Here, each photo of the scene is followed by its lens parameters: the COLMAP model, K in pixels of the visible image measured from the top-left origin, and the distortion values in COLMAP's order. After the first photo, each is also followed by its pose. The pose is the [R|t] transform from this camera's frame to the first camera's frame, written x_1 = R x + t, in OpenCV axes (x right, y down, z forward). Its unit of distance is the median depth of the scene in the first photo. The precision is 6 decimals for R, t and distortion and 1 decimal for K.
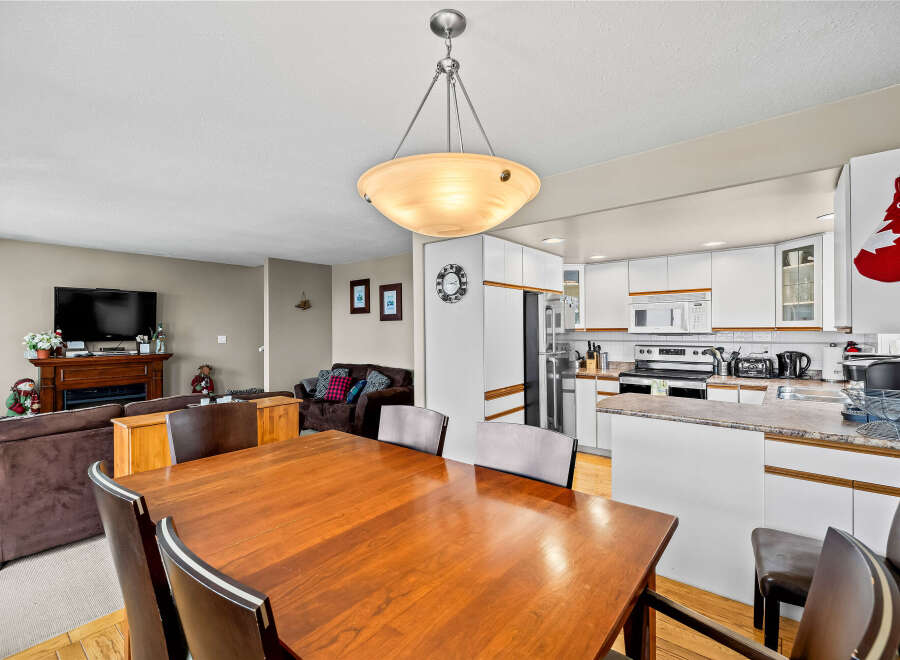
lens RADIAL K [[419.2, 0, 448.4], [0, 419.2, 329.6], [0, 0, 1]] dist [0.011144, -0.000286]
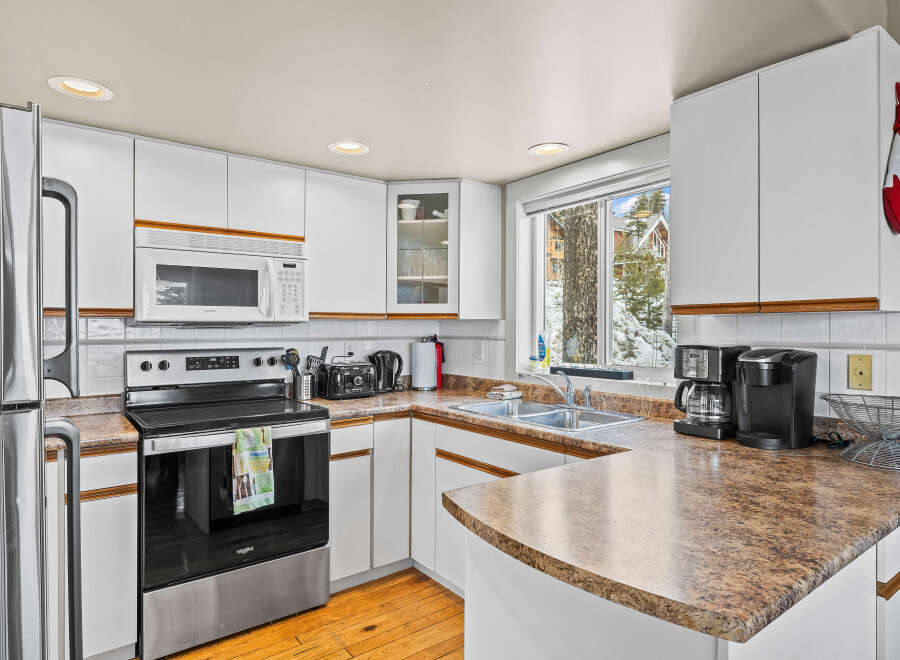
lens RADIAL K [[528.6, 0, 441.7], [0, 528.6, 333.4], [0, 0, 1]] dist [-0.023632, 0.000039]
pose [[0.229693, -0.001500, 0.973262, 0.022269], [0.001199, 0.999998, 0.001258, 0.022006], [-0.973262, 0.000878, 0.229695, 0.696966]]
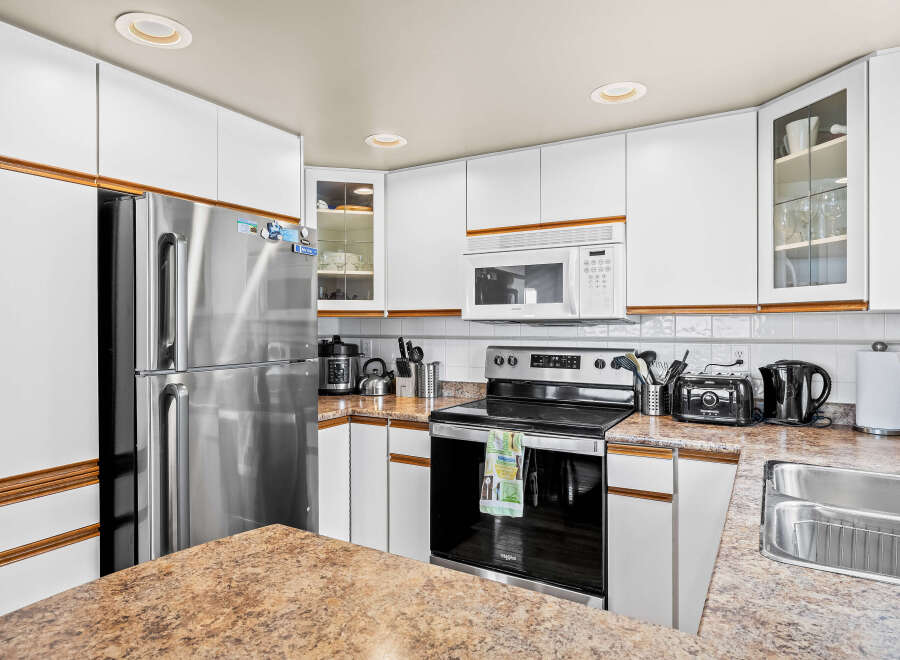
lens RADIAL K [[564.4, 0, 442.5], [0, 564.4, 321.4], [0, 0, 1]] dist [-0.002402, 0.000343]
pose [[0.988854, 0.005400, 0.148788, 0.361244], [-0.004619, 0.999974, -0.005588, 0.015141], [-0.148814, 0.004838, 0.988853, 0.466502]]
